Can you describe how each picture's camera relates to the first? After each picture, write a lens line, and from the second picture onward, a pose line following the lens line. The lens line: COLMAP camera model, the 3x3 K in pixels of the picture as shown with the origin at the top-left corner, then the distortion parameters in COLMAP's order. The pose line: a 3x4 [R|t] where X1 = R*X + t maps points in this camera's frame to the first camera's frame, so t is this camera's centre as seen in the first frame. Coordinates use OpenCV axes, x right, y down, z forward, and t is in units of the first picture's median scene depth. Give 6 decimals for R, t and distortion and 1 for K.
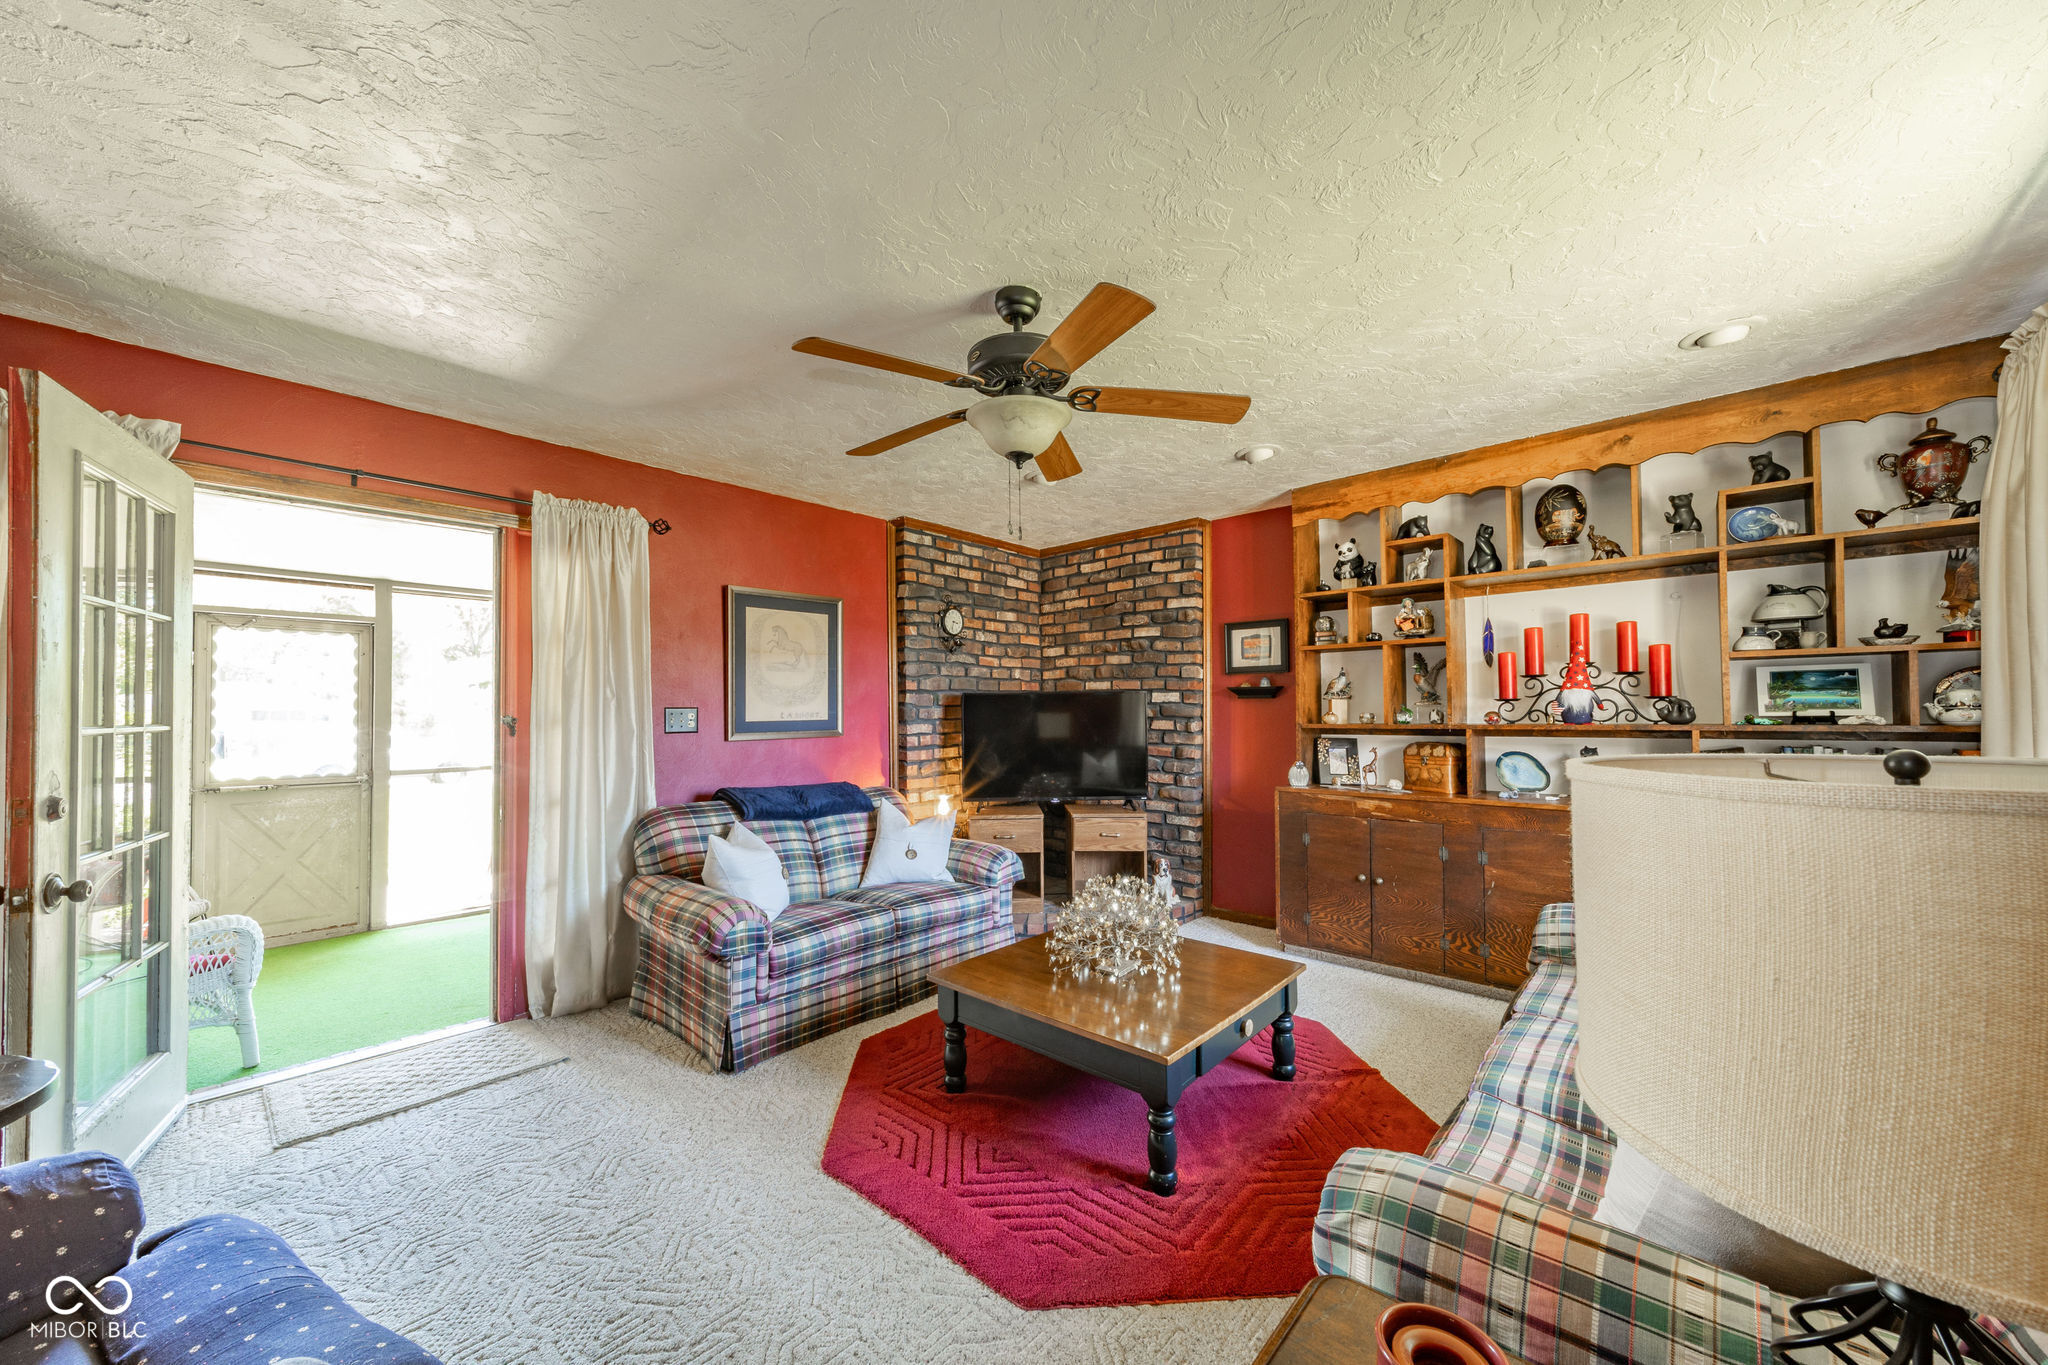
lens RADIAL K [[758.2, 0, 1022.7], [0, 758.2, 703.8], [0, 0, 1]] dist [0.000182, -0.000024]
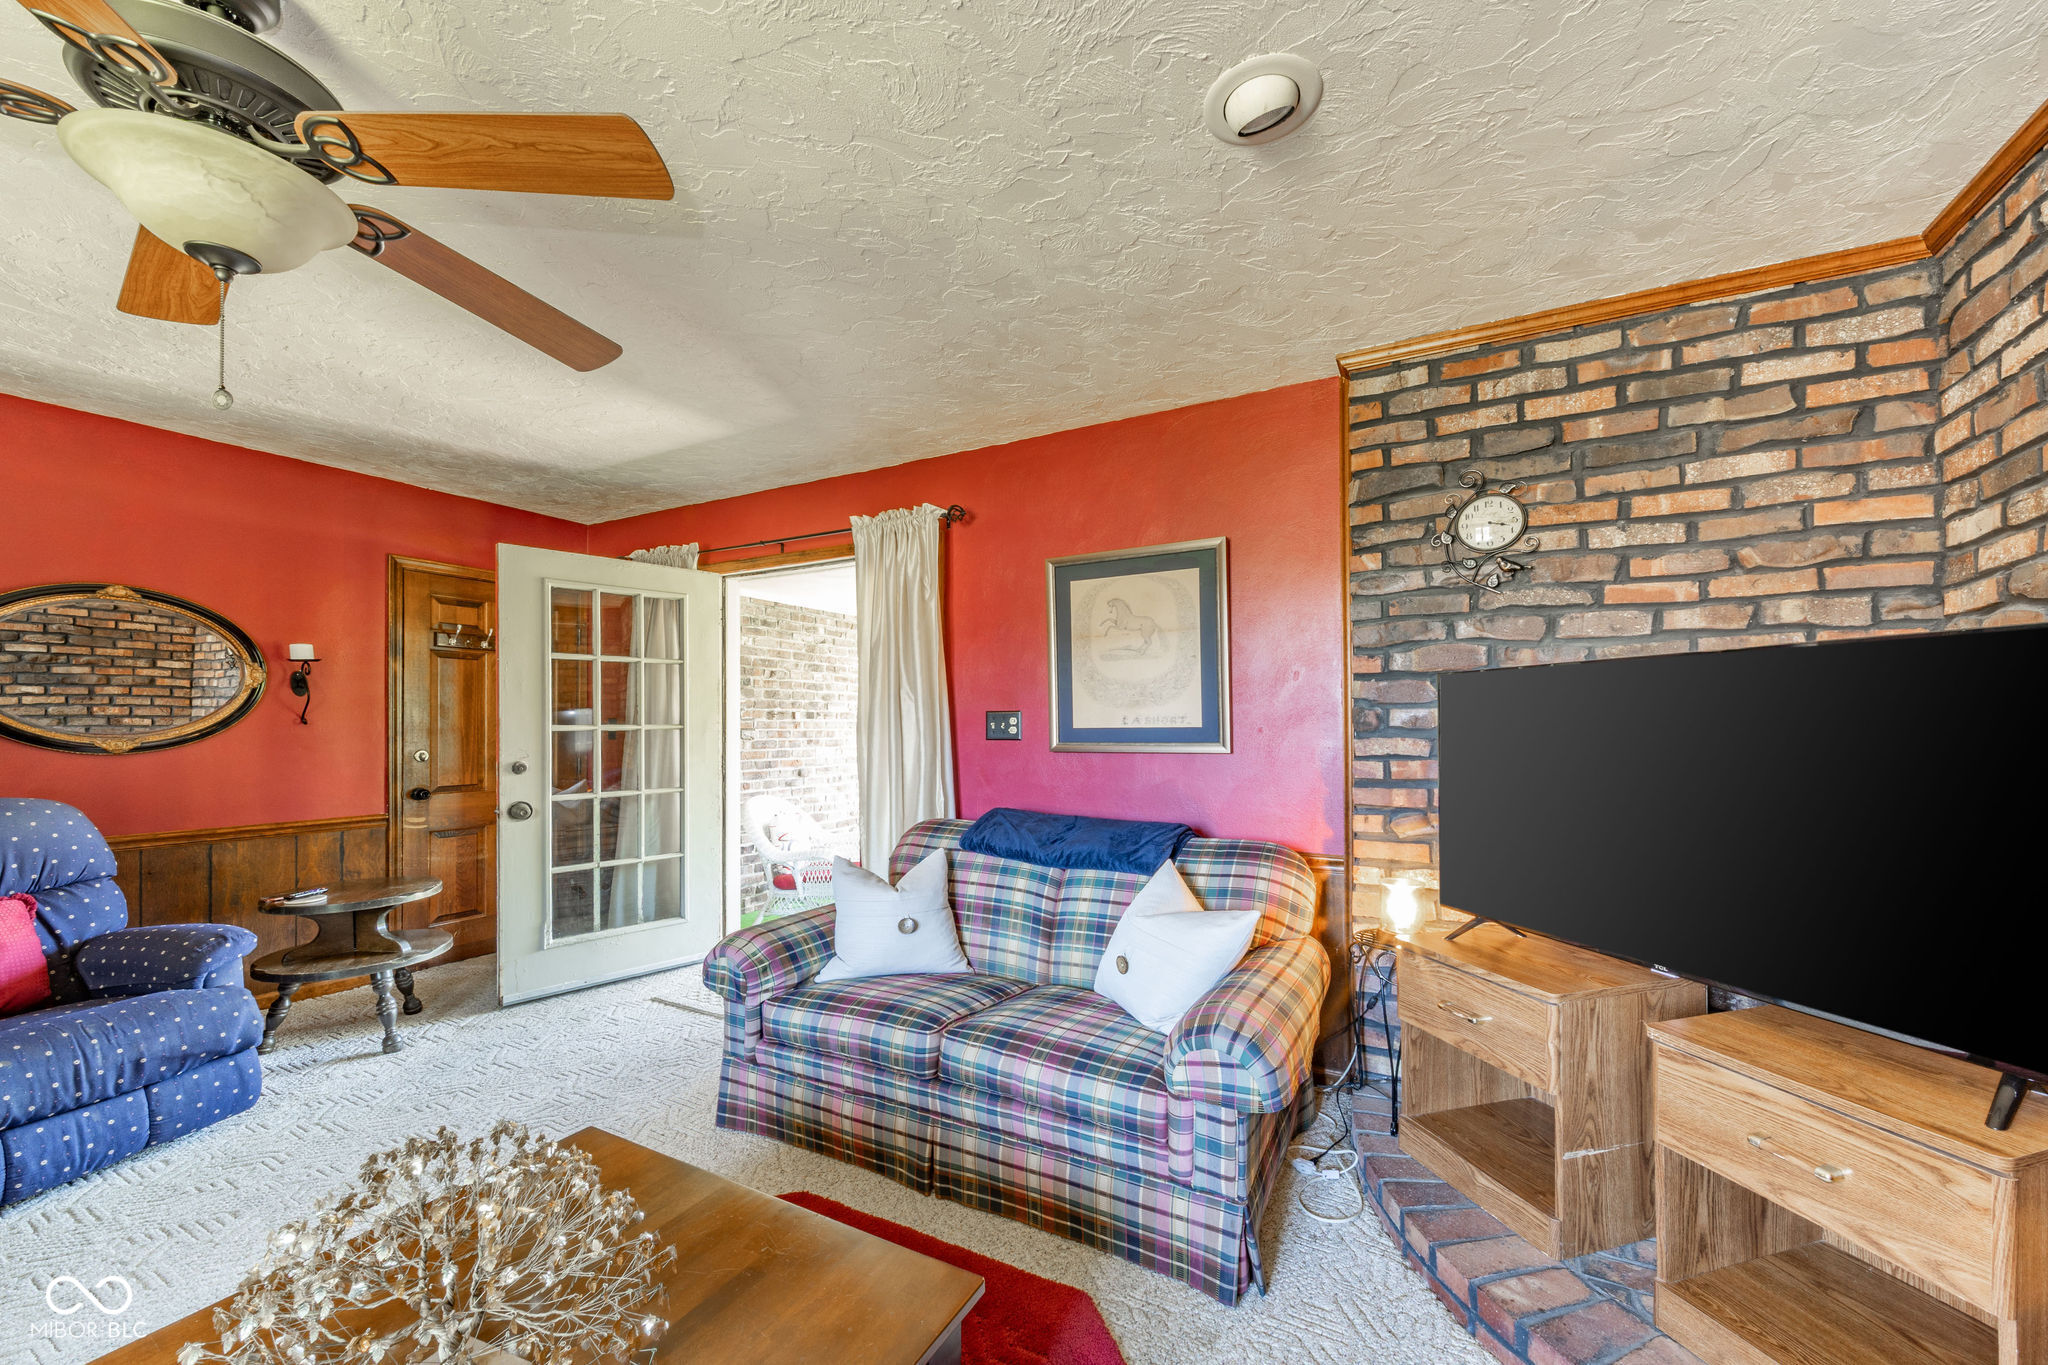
lens RADIAL K [[725.3, 0, 1027.1], [0, 725.3, 725.1], [0, 0, 1]] dist [-0.001062, -0.000226]
pose [[0.241050, 0.008995, -0.970471, 0.316053], [0.013556, 0.999828, 0.012634, 0.009058], [0.970418, -0.016201, 0.240887, 0.695683]]
